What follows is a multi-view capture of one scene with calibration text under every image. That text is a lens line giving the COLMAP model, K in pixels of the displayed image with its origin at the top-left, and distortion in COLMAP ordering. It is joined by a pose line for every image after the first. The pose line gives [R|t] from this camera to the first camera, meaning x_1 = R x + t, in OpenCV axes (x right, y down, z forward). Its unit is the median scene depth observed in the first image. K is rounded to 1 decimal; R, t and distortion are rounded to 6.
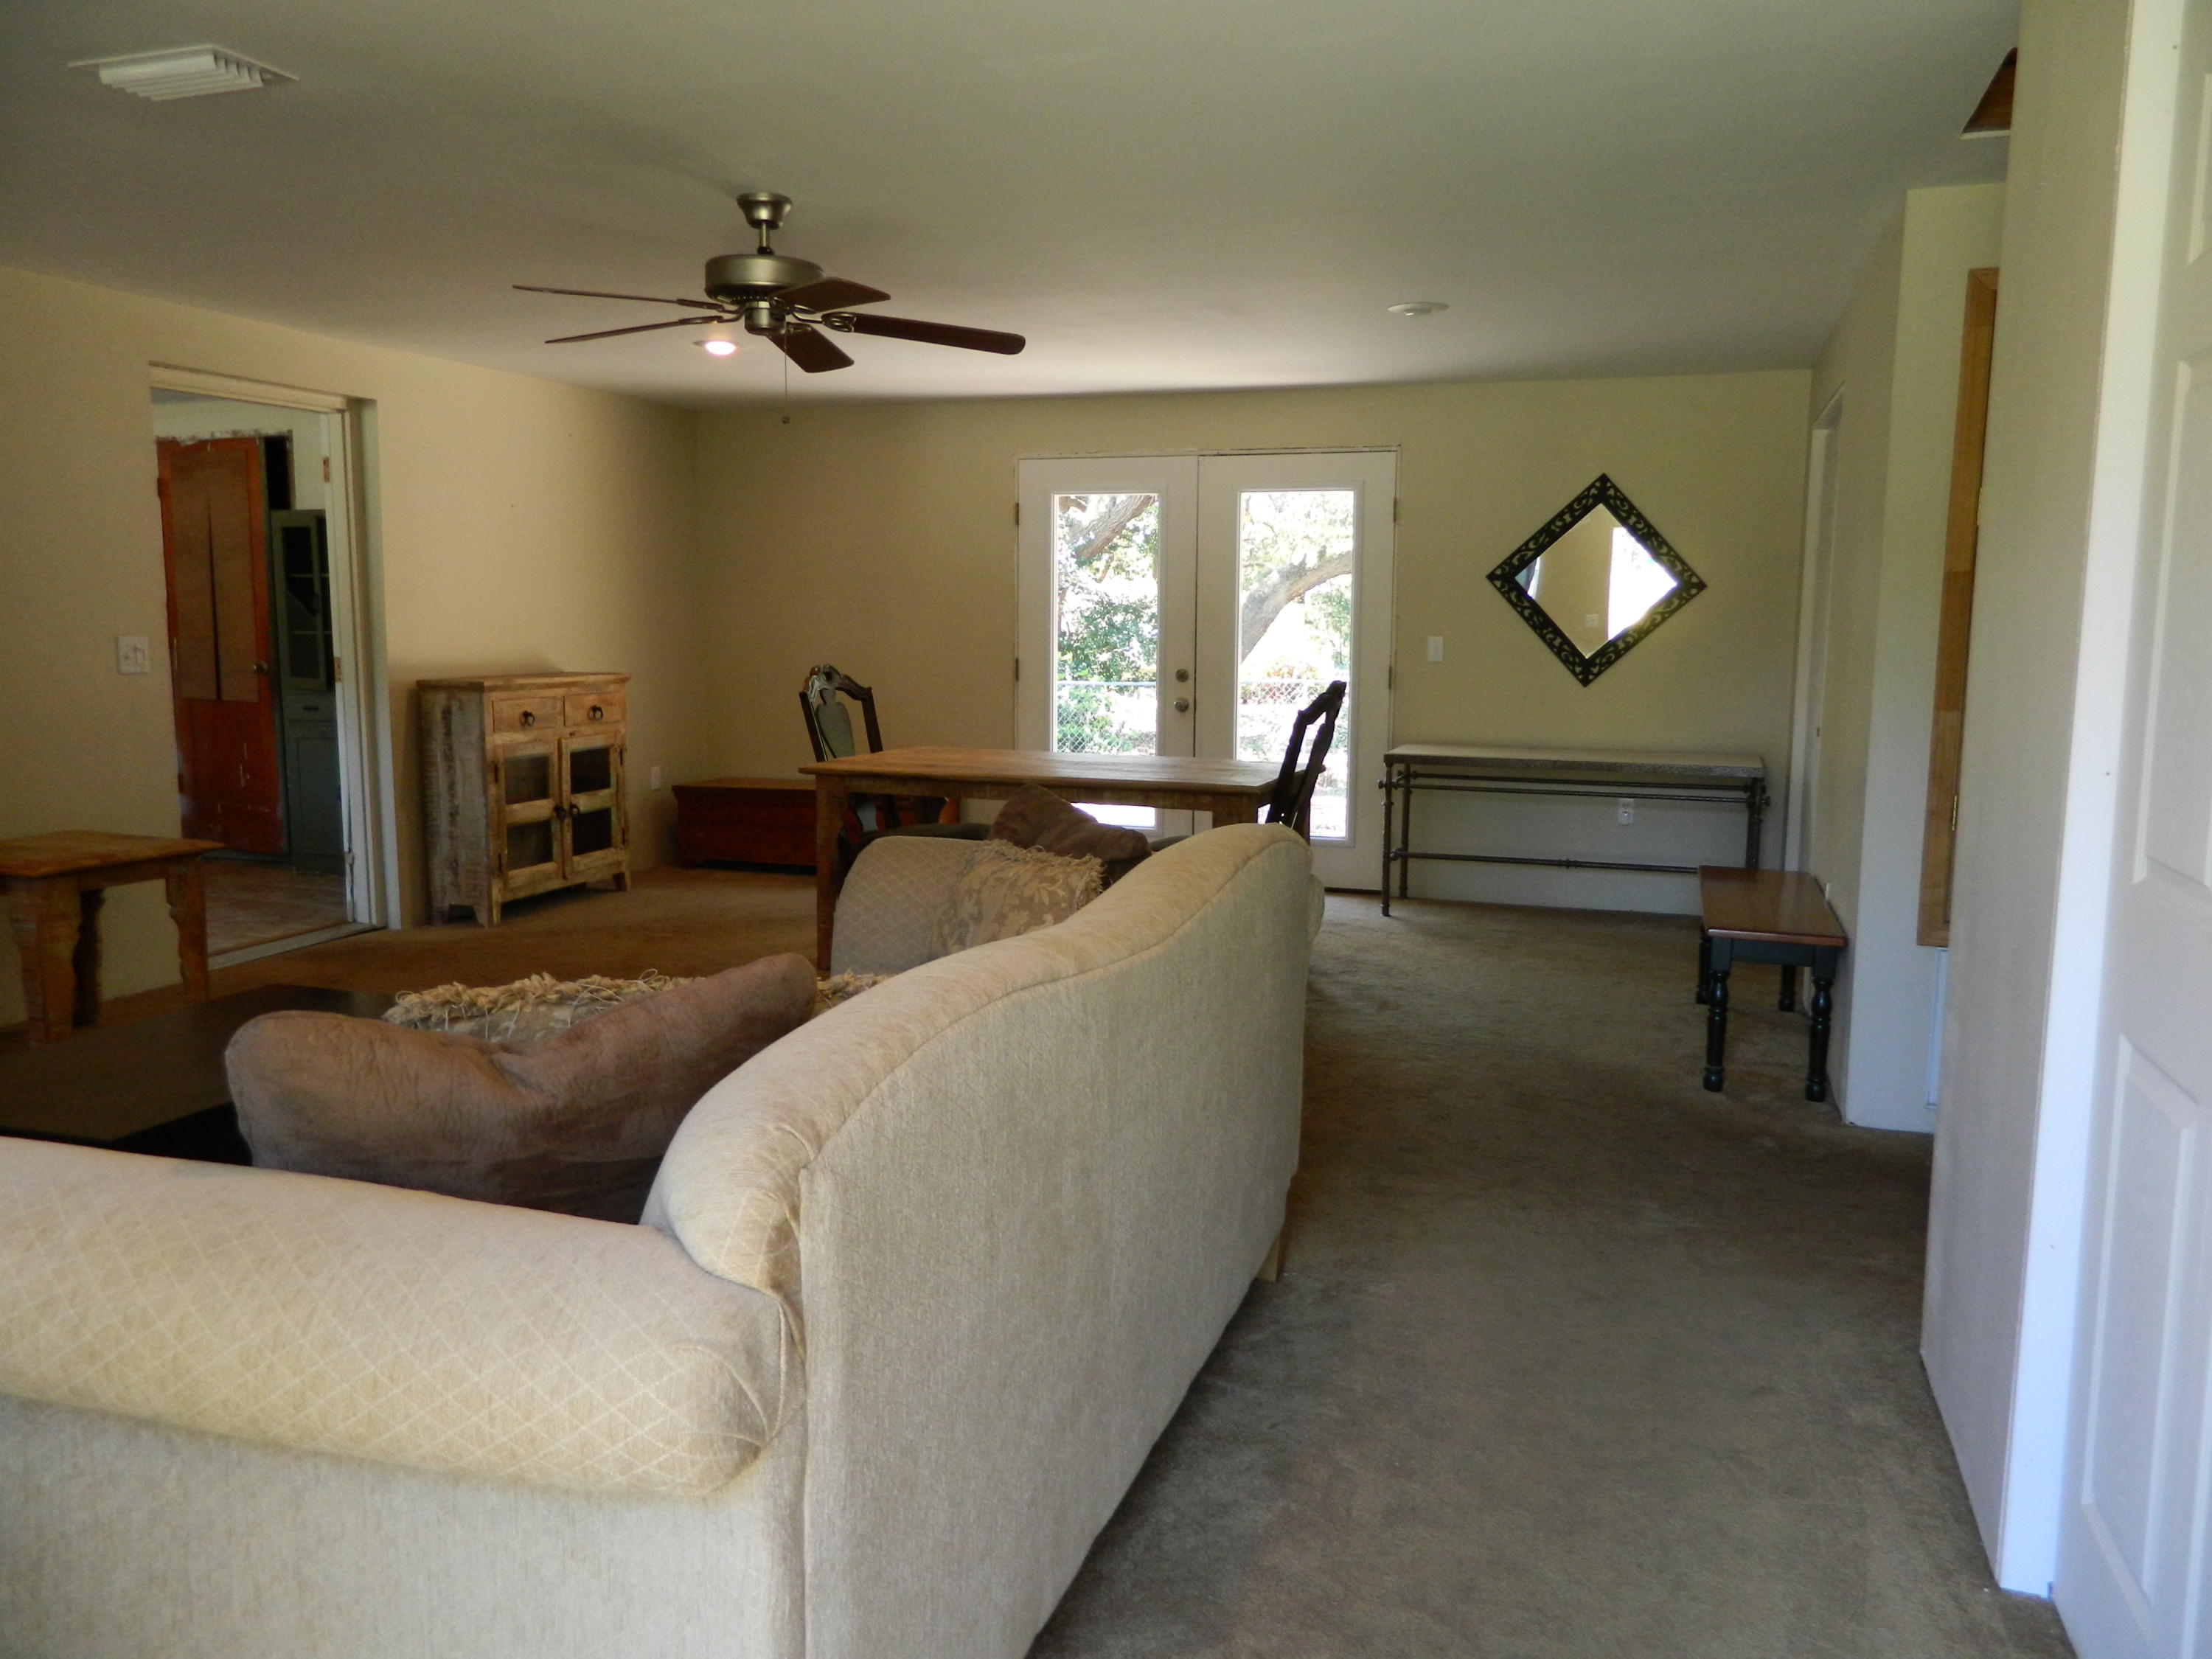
lens RADIAL K [[1648.2, 0, 1106.0], [0, 1648.2, 829.5], [0, 0, 1]] dist [0.004836, 0.006436]
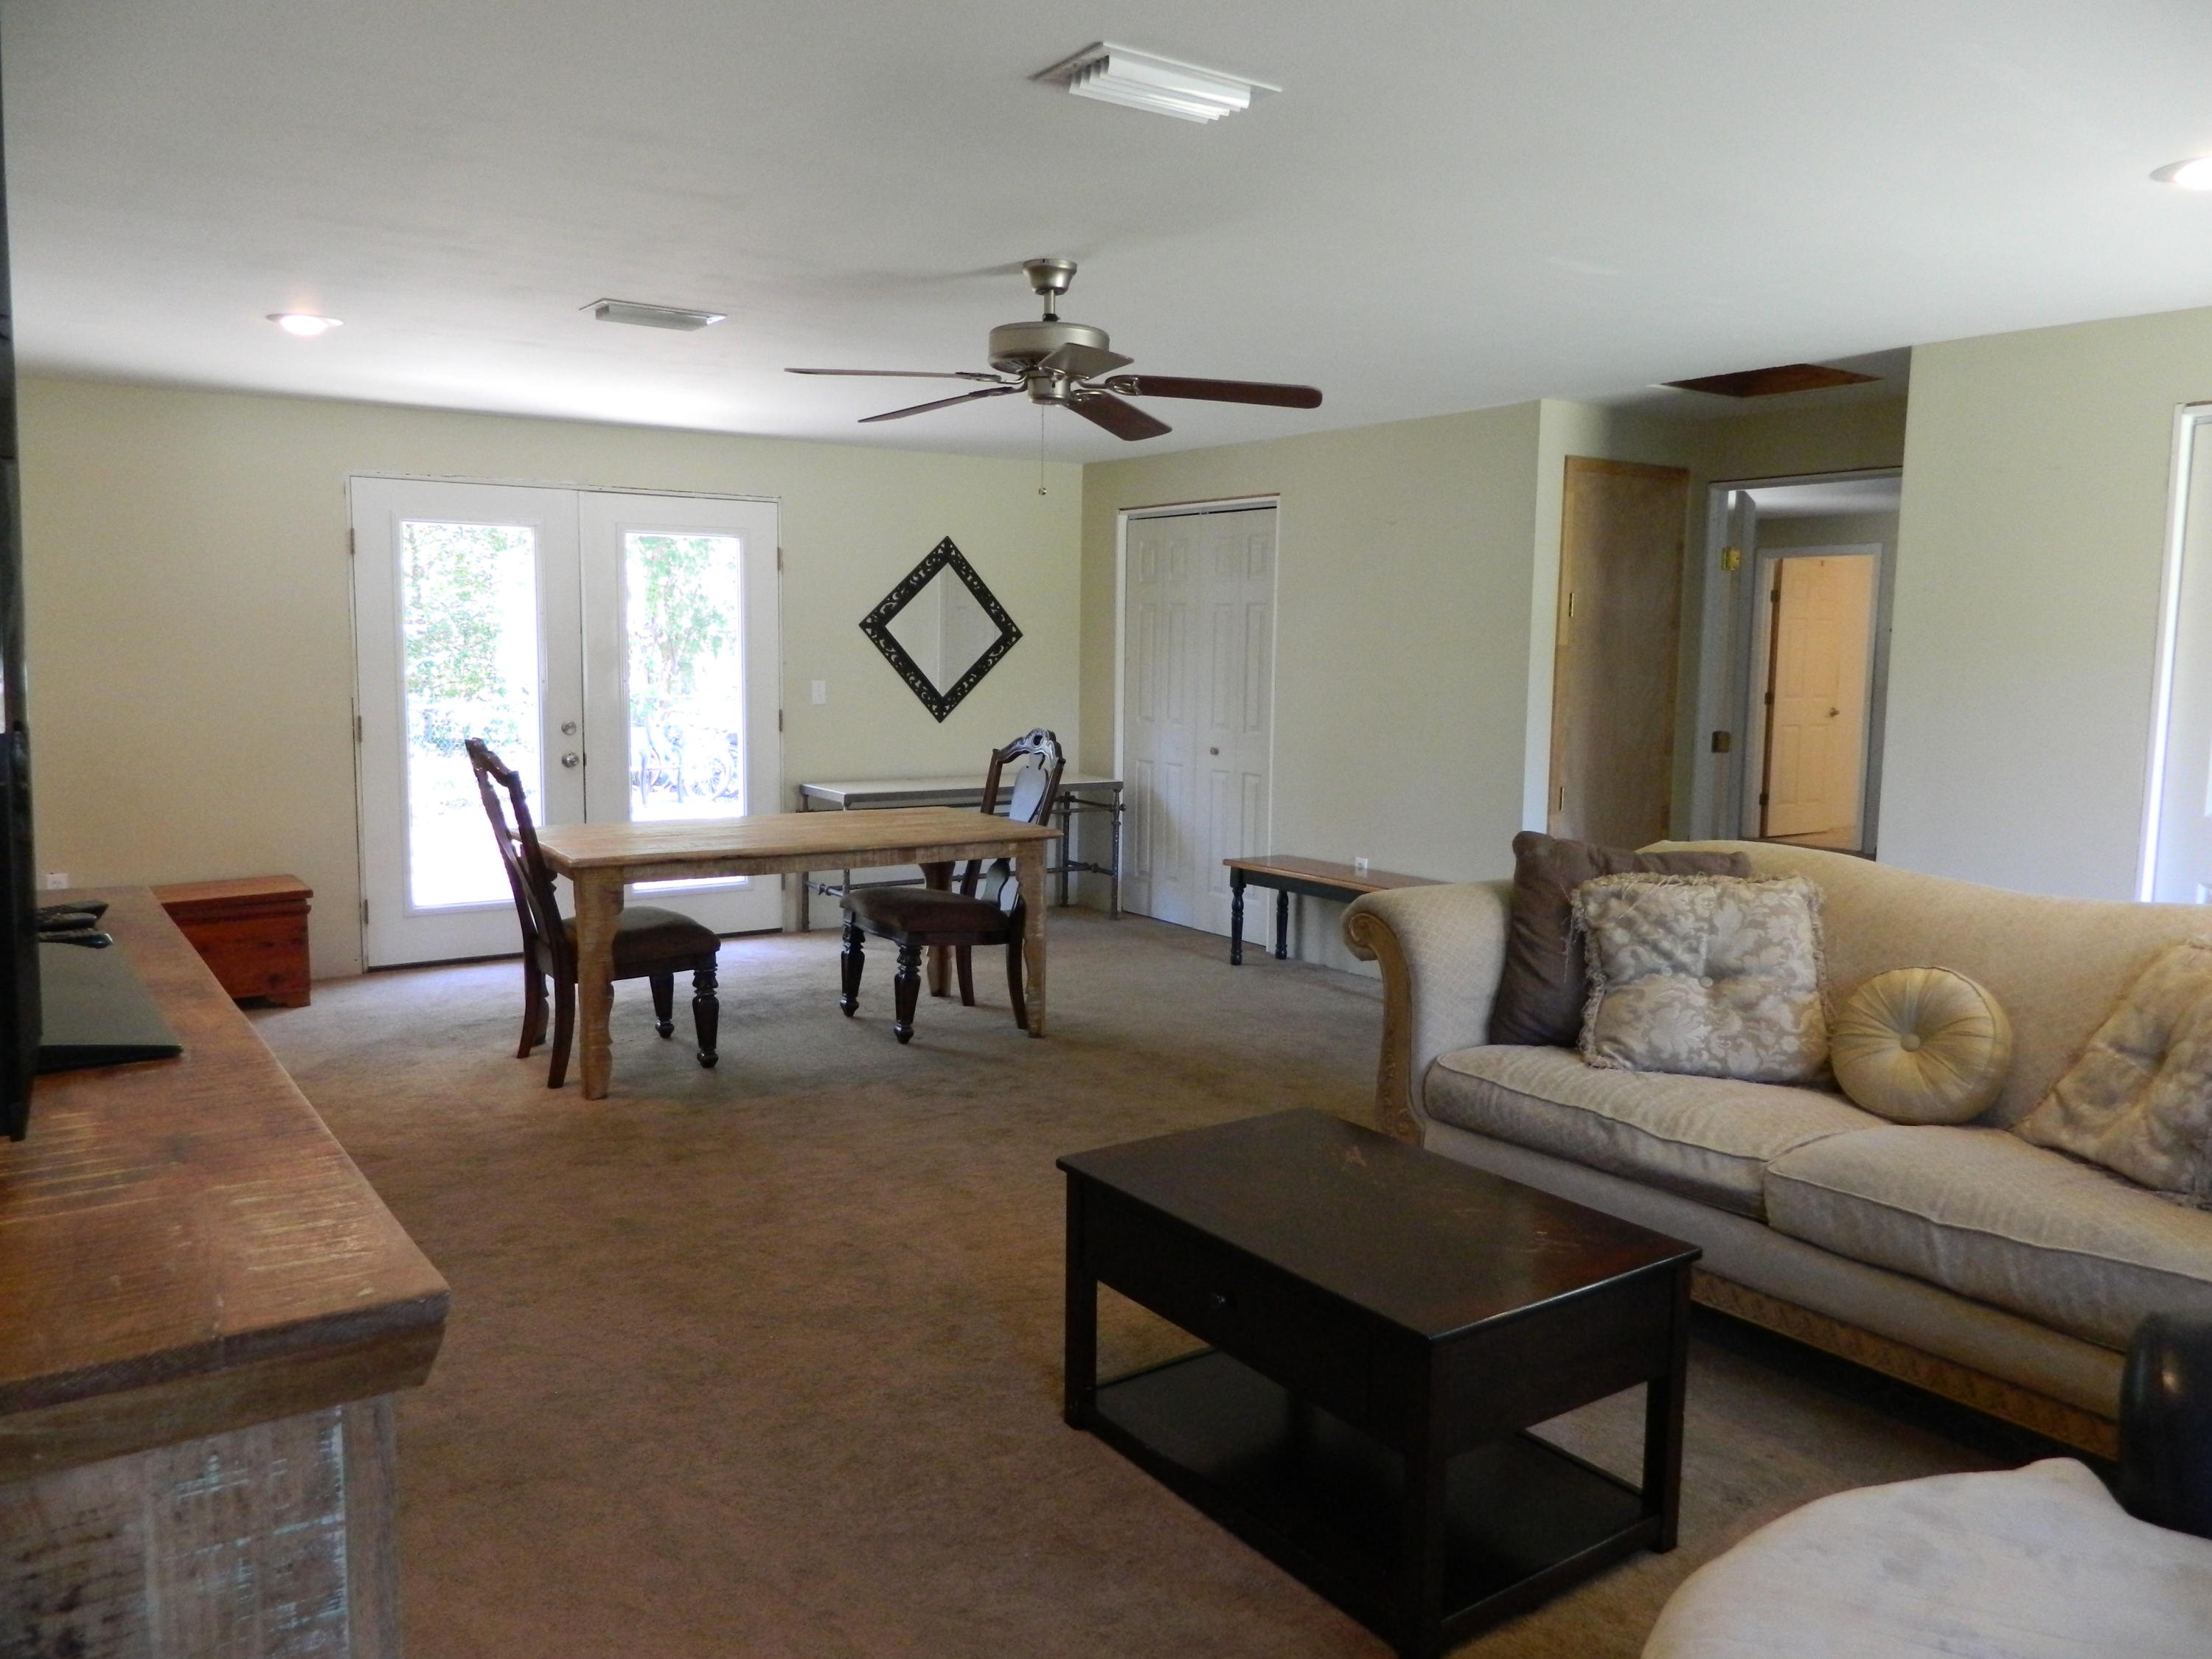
lens RADIAL K [[1651.0, 0, 1128.3], [0, 1651.0, 854.9], [0, 0, 1]] dist [0.003191, 0.001857]
pose [[0.586193, -0.105959, 0.803213, -0.559324], [0.101745, 0.993190, 0.056766, -0.046726], [-0.803757, 0.048447, 0.592981, 0.220813]]
